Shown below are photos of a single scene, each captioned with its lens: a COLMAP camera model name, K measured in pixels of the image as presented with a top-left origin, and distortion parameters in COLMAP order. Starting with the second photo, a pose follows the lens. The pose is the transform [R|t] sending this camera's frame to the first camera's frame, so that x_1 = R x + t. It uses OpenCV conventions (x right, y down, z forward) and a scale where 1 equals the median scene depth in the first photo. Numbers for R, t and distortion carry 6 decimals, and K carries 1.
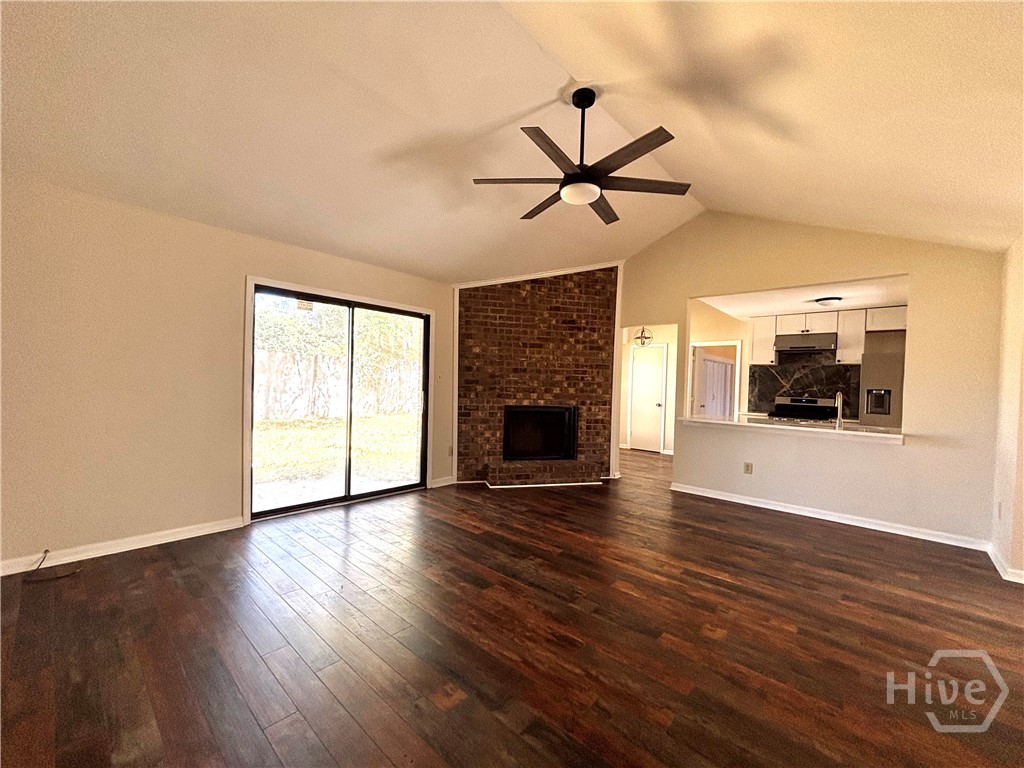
lens RADIAL K [[415.4, 0, 512.0], [0, 415.4, 384.0], [0, 0, 1]] dist [-0.002733, -0.000217]
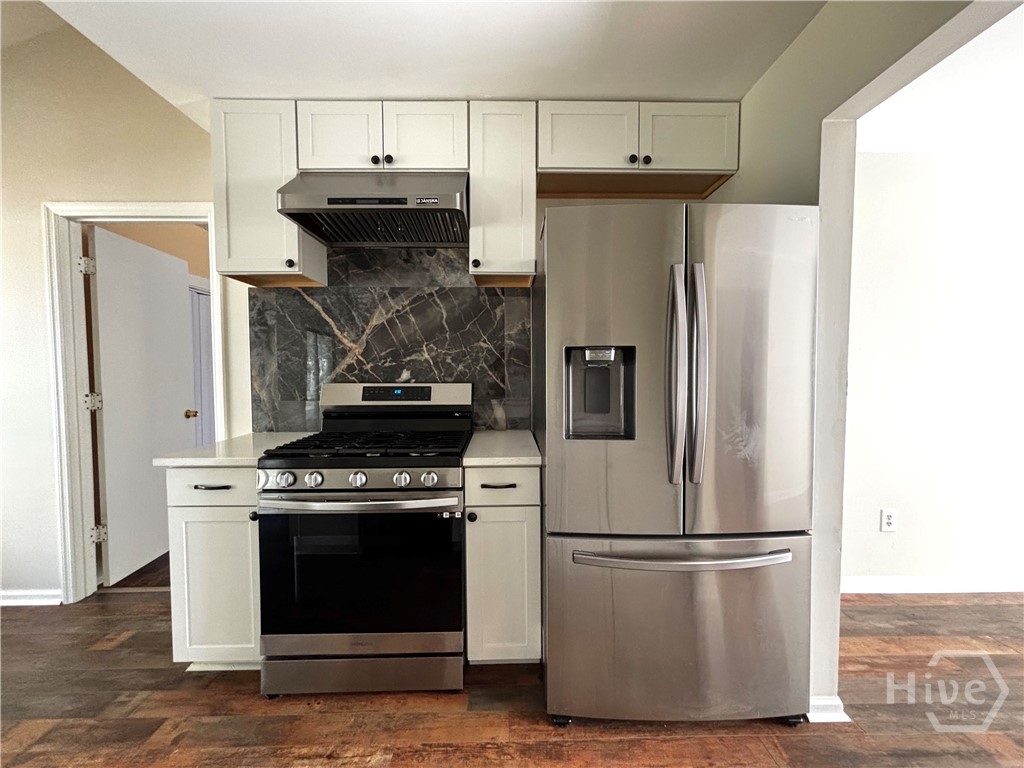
lens RADIAL K [[415.4, 0, 512.0], [0, 415.4, 384.0], [0, 0, 1]] dist [-0.002733, -0.000217]
pose [[0.732473, -0.065888, 0.677600, 0.555040], [0.031457, 0.997518, 0.062991, 0.016003], [-0.680069, -0.024824, 0.732728, 0.706045]]
